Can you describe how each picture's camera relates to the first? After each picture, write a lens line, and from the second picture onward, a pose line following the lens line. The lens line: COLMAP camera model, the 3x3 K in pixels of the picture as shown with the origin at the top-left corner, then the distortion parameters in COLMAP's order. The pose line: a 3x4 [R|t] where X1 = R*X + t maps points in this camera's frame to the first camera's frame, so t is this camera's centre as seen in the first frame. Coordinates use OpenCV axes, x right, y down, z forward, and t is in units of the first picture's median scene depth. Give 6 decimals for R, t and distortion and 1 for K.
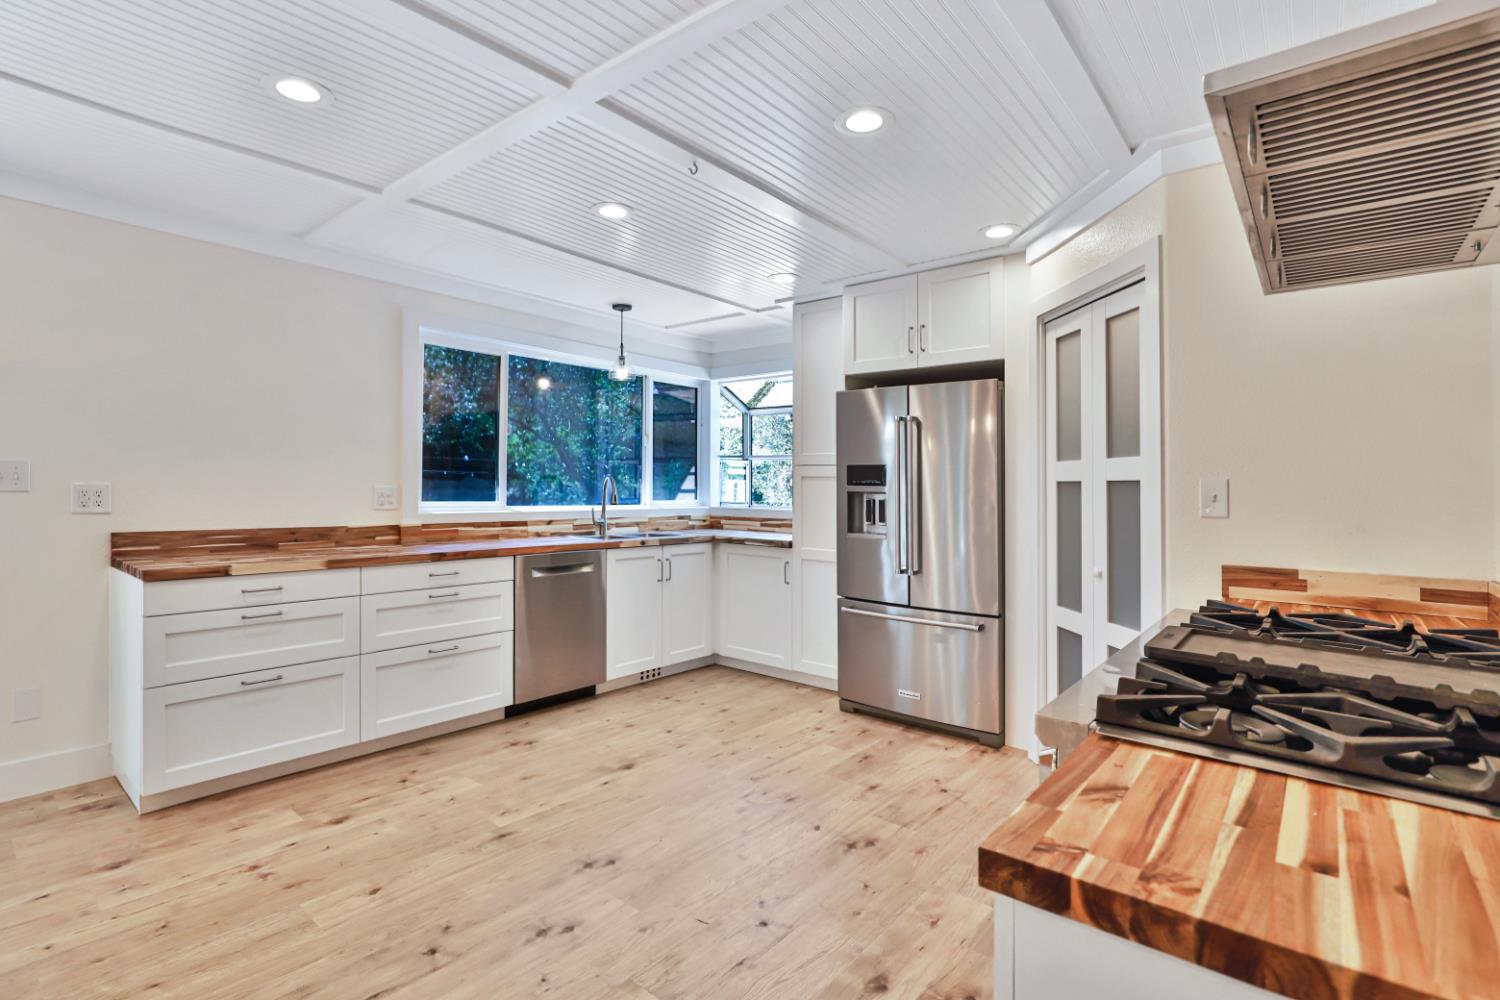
lens RADIAL K [[701.2, 0, 746.8], [0, 701.2, 472.4], [0, 0, 1]] dist [-0.032212, 0.007374]
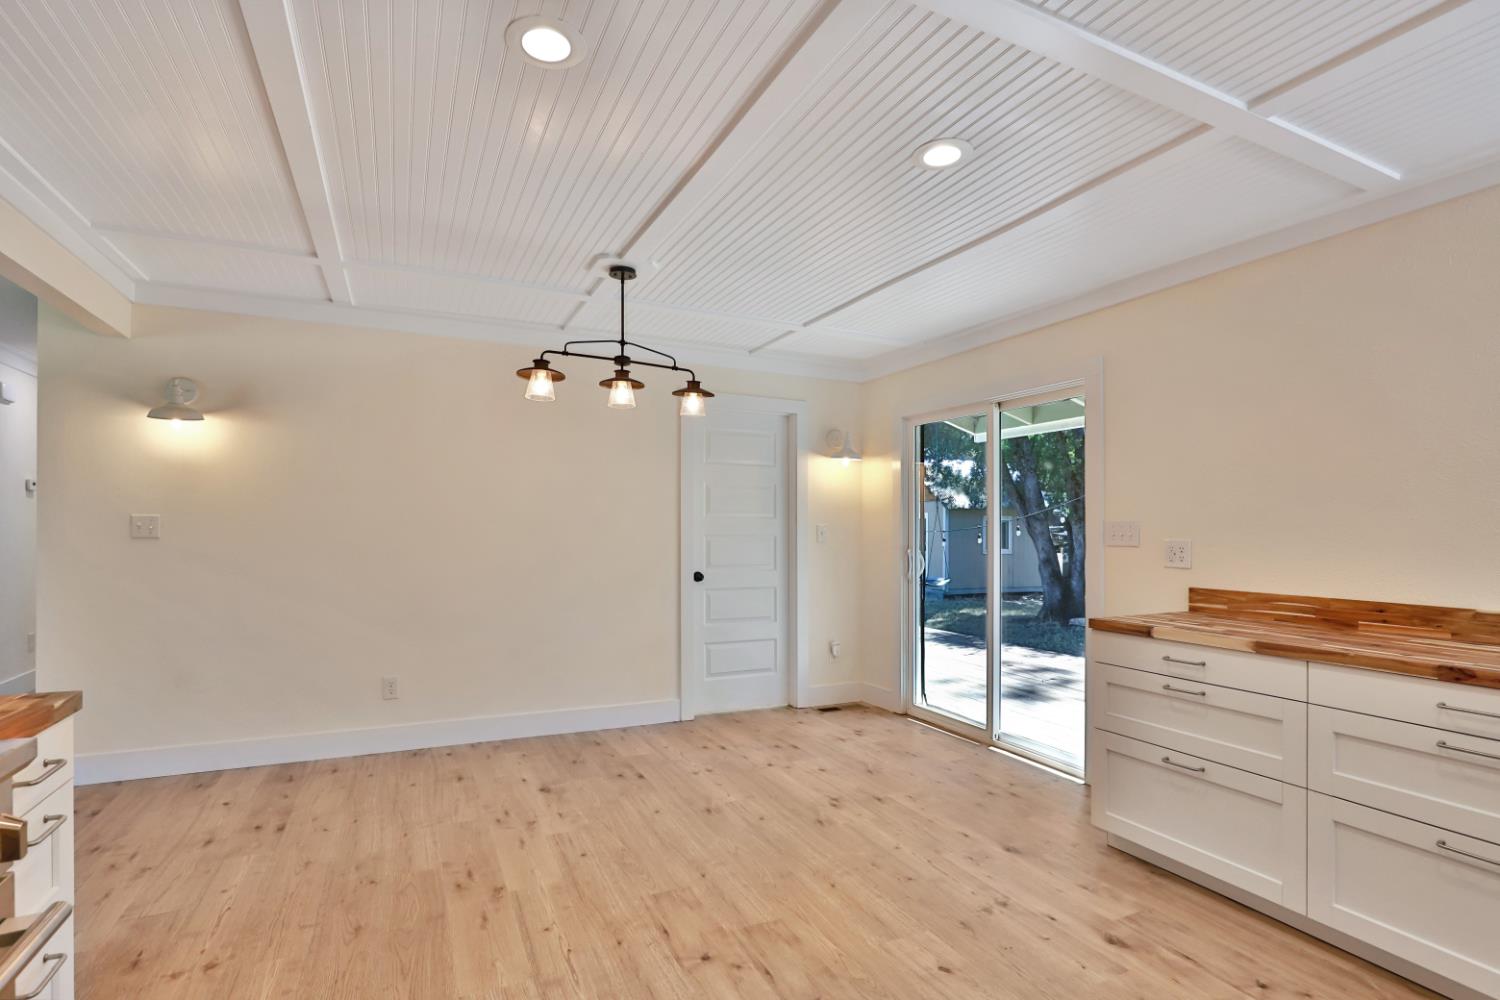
lens RADIAL K [[701.2, 0, 736.2], [0, 701.2, 545.6], [0, 0, 1]] dist [-0.032212, 0.007374]
pose [[-0.415538, 0.006323, -0.909554, 0.286125], [0.005516, 0.999975, 0.004431, 0.015542], [0.909559, -0.003176, -0.415562, 0.751586]]
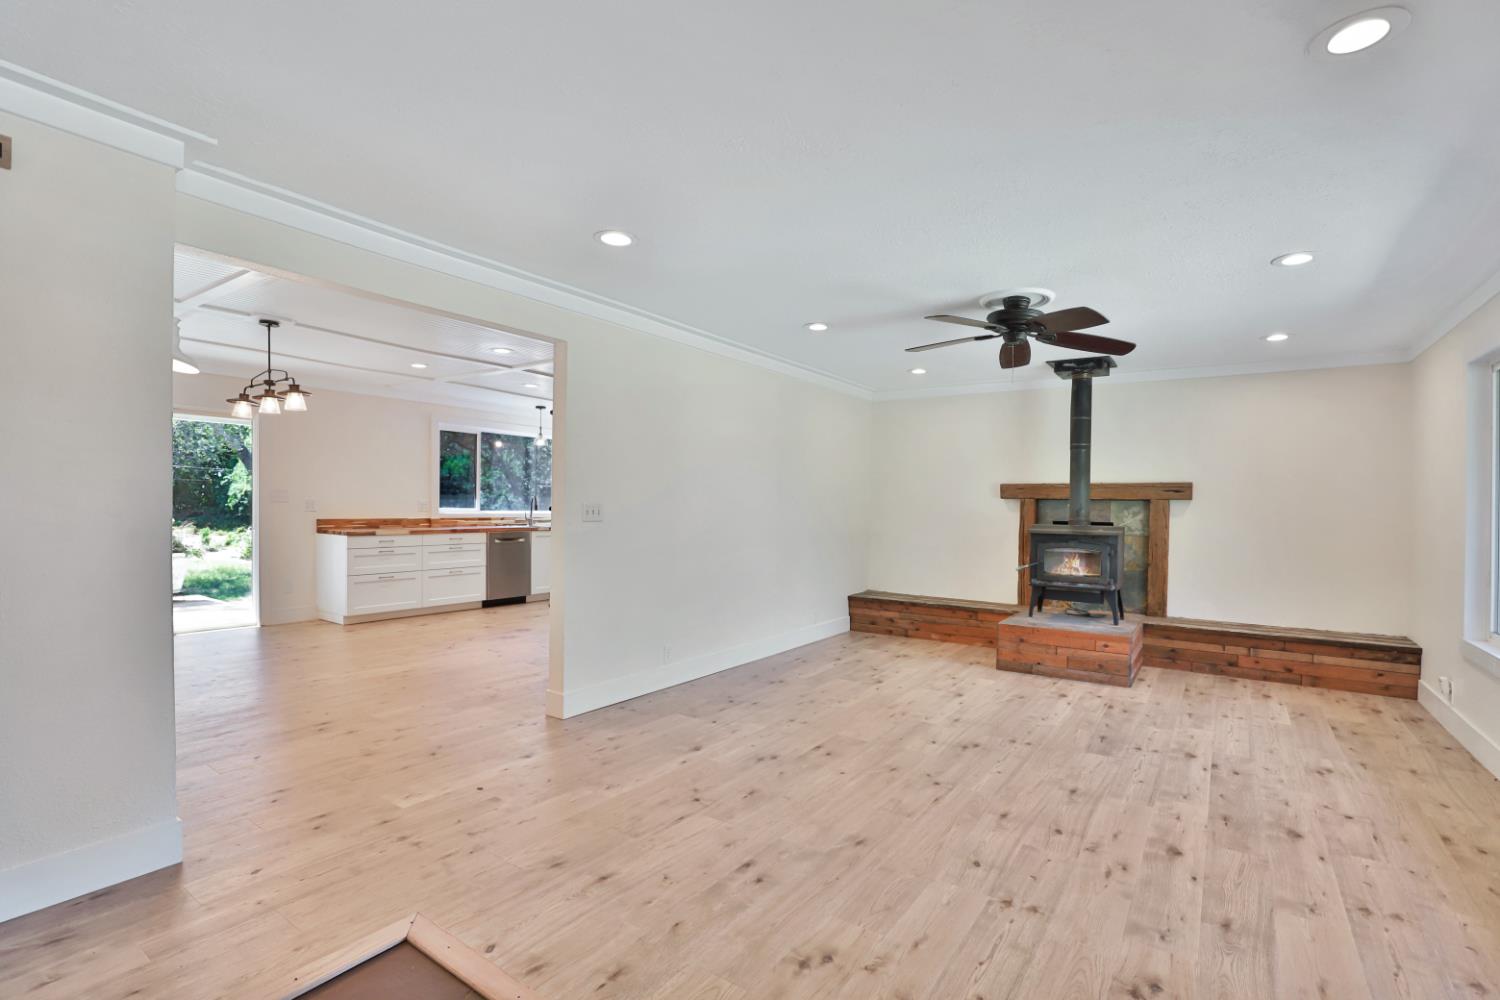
lens RADIAL K [[701.2, 0, 752.9], [0, 701.2, 494.1], [0, 0, 1]] dist [-0.032212, 0.007374]
pose [[0.996390, 0.000276, 0.084899, 0.353364], [-0.001060, 0.999957, 0.009190, -0.021970], [-0.084893, -0.009246, 0.996347, -1.418415]]
